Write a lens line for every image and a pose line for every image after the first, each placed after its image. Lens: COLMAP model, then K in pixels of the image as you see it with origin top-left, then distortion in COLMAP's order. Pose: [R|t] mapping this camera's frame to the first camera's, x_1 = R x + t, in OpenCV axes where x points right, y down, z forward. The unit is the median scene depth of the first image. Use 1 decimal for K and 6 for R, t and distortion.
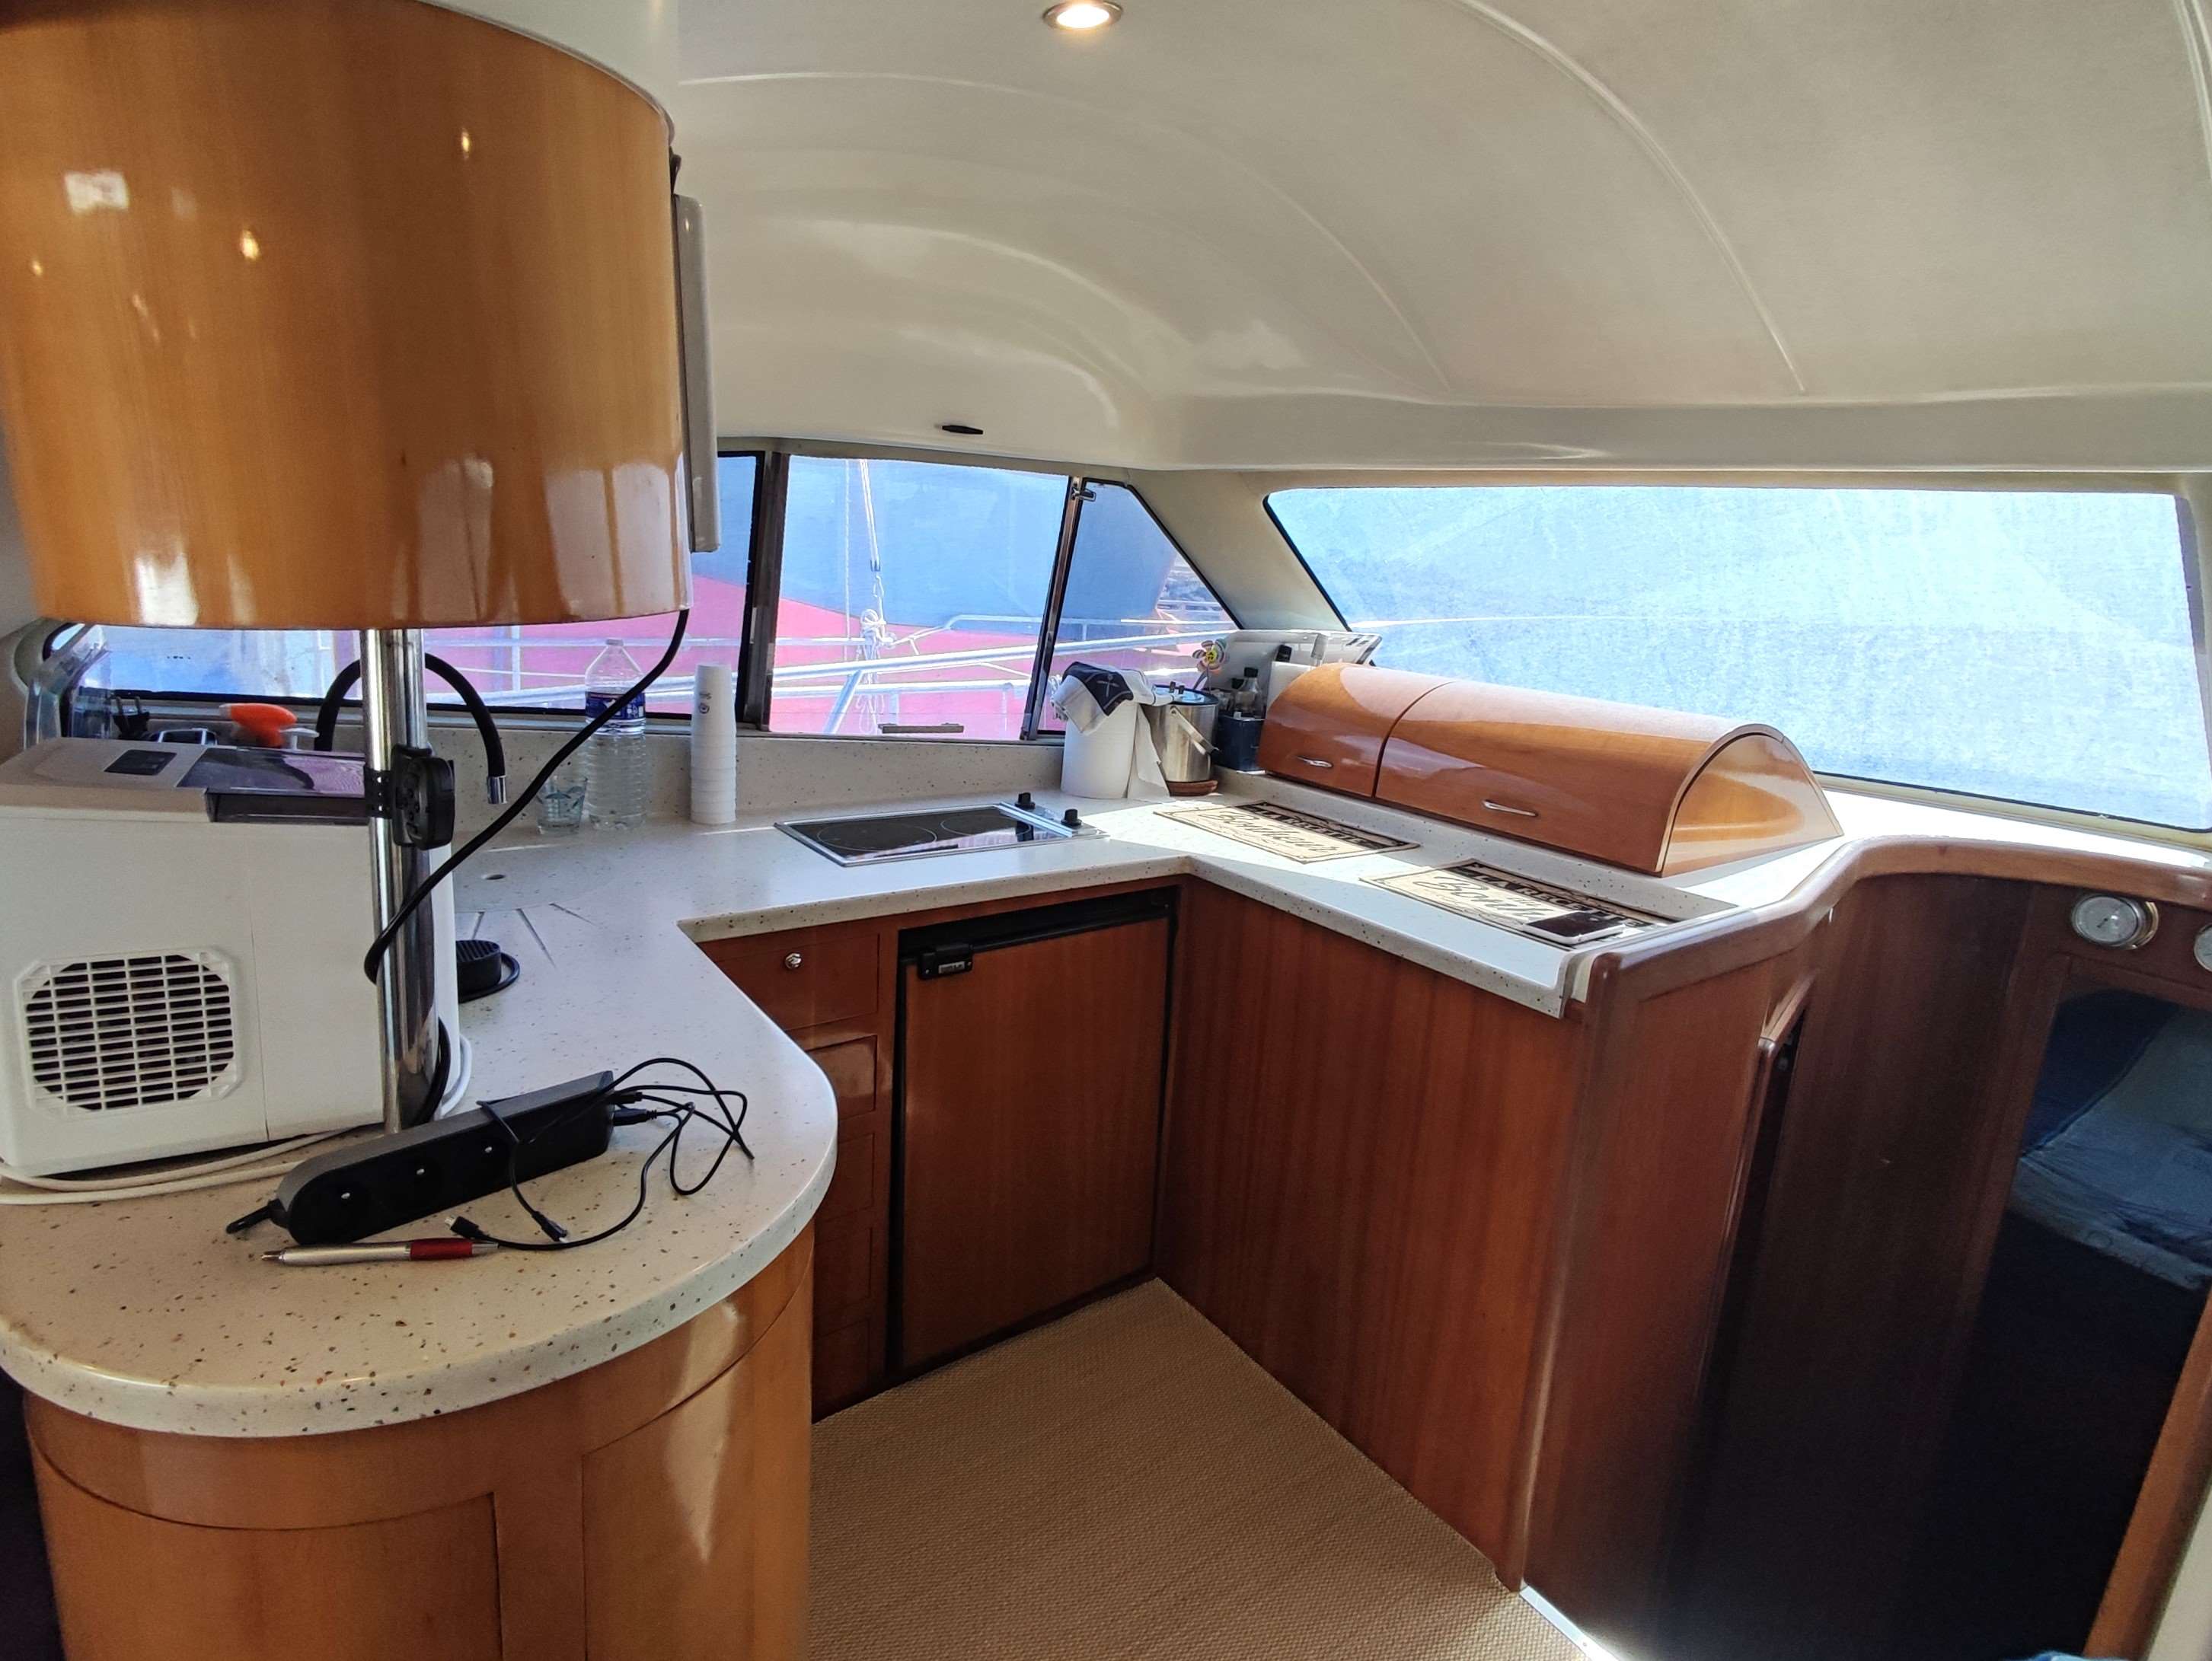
lens RADIAL K [[1168.0, 0, 1094.9], [0, 1168.0, 783.0], [0, 0, 1]] dist [-0.013072, -0.001117]
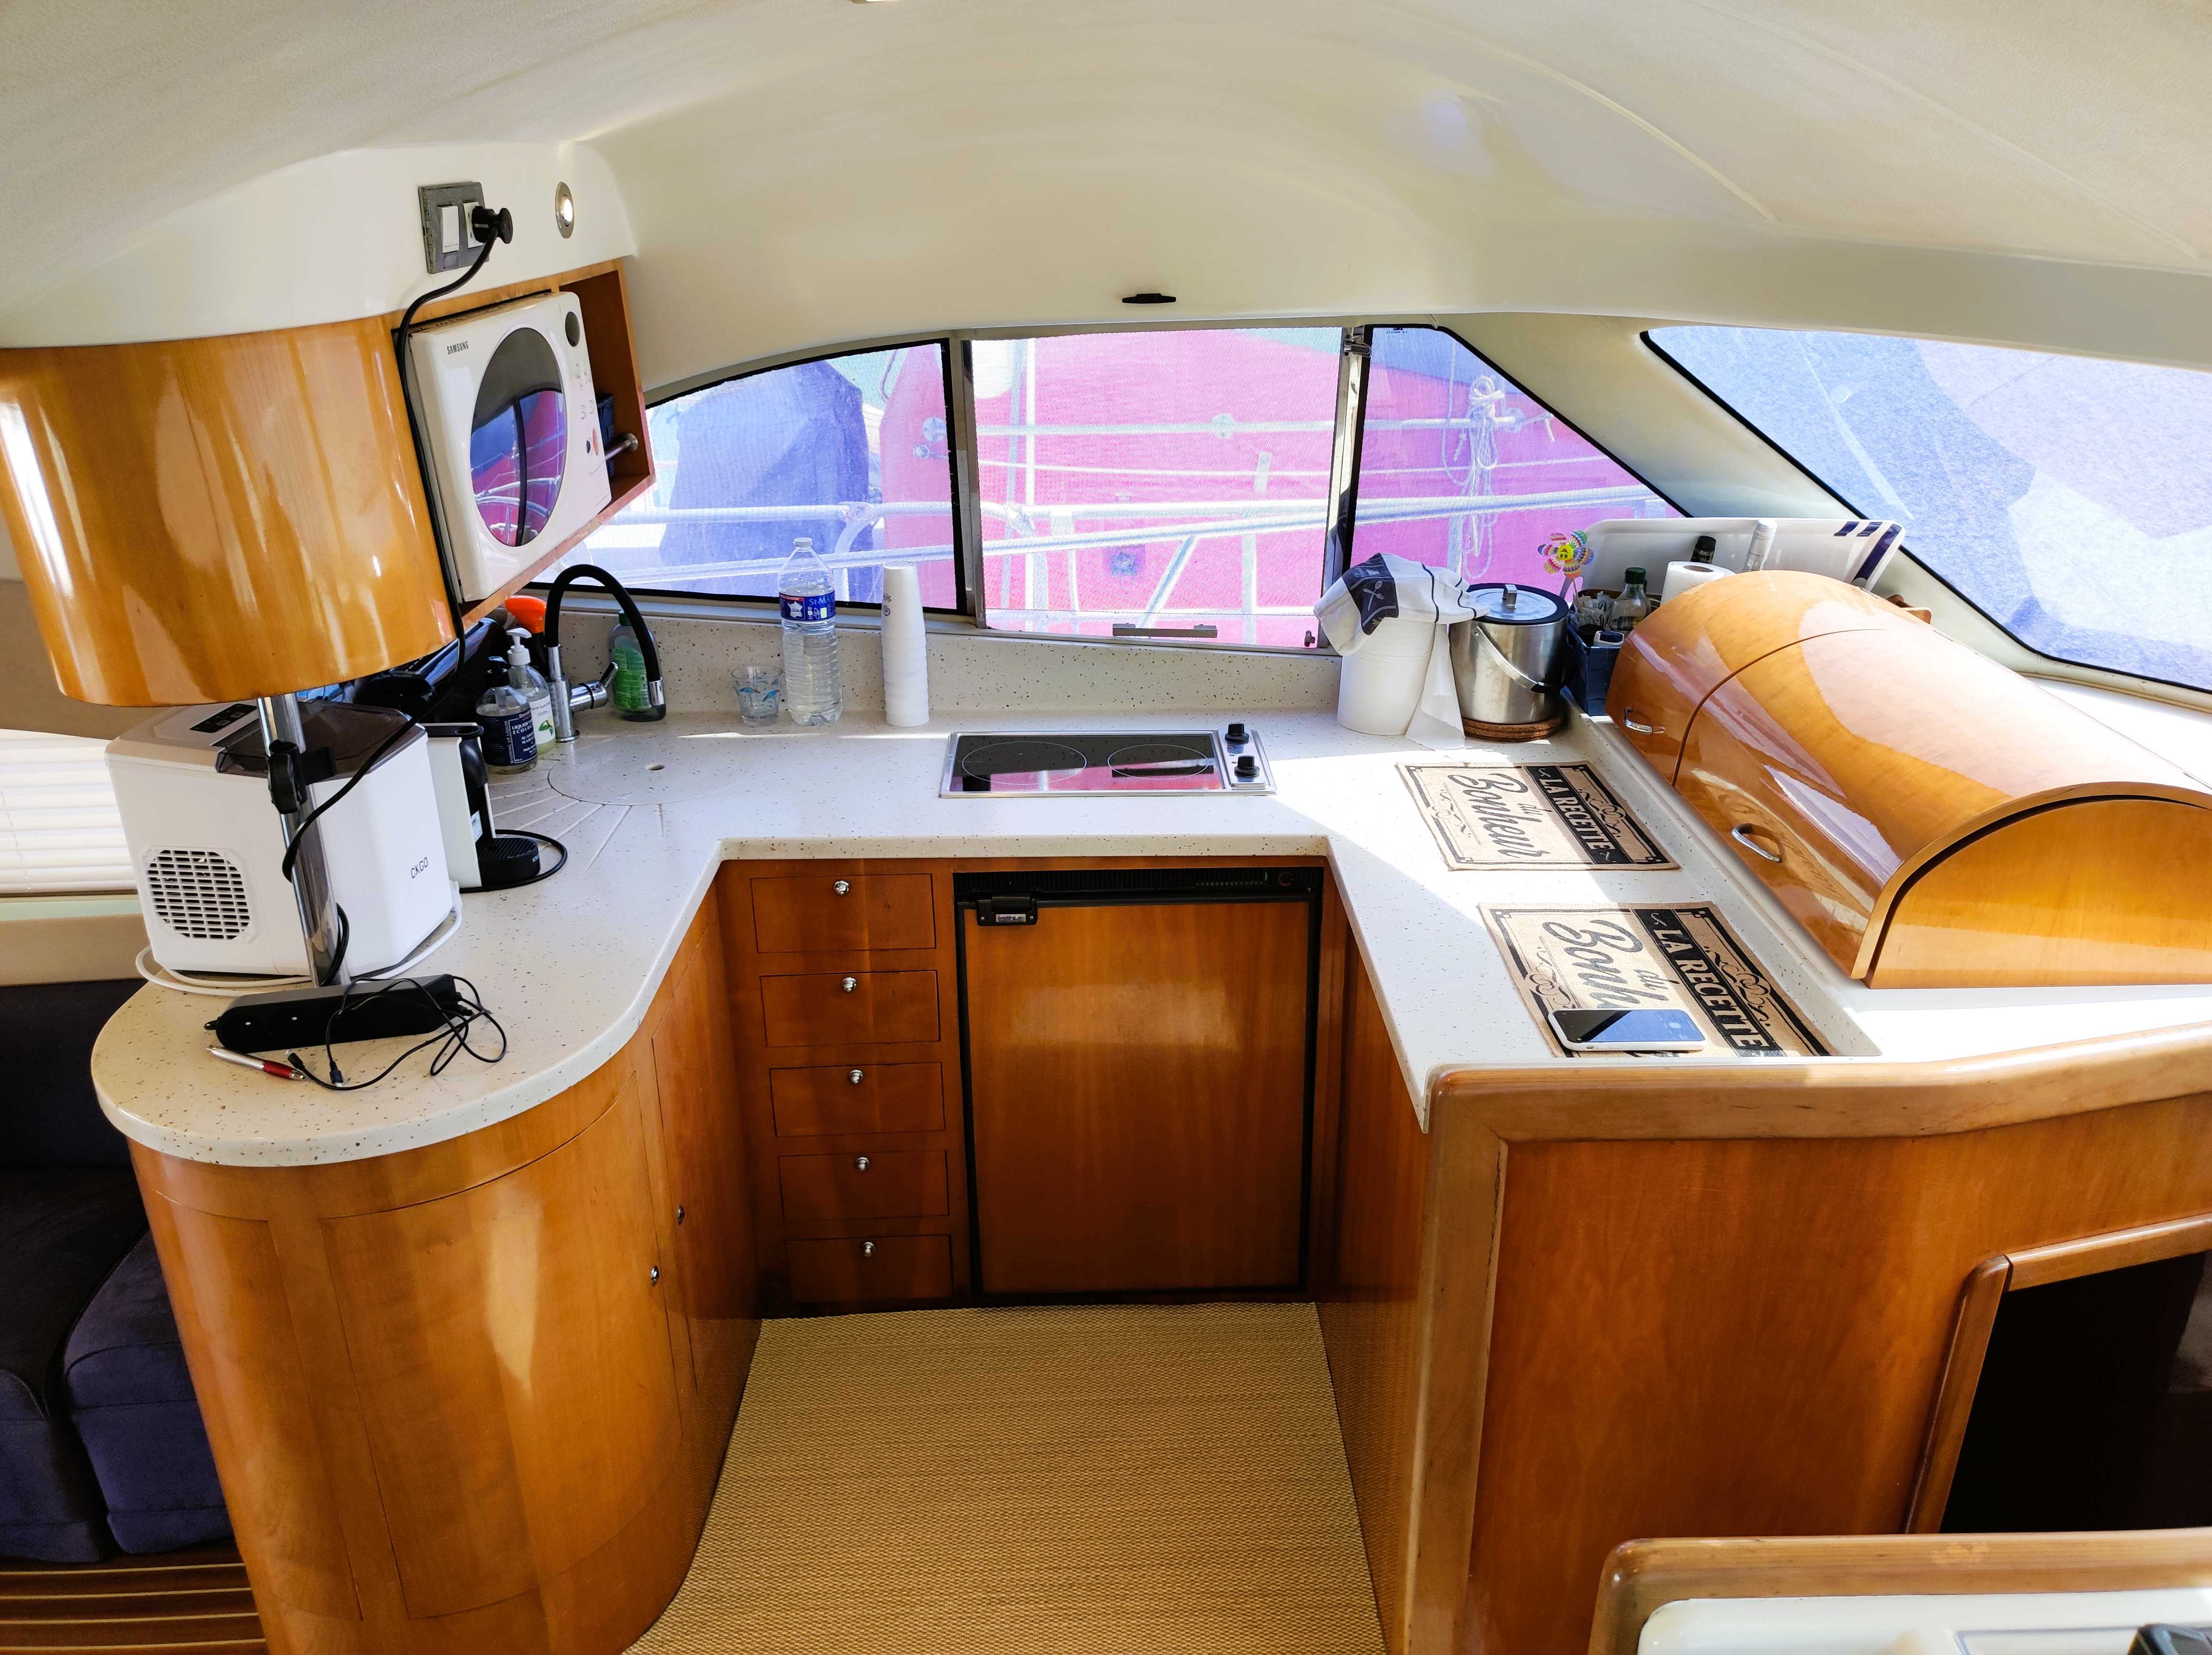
lens RADIAL K [[1652.5, 0, 1063.7], [0, 1652.5, 817.7], [0, 0, 1]] dist [0.023795, -0.016049]
pose [[0.799535, 0.160549, -0.578765, 1.376684], [-0.054205, 0.978968, 0.196683, -0.388138], [0.598169, -0.125883, 0.791421, -0.089419]]
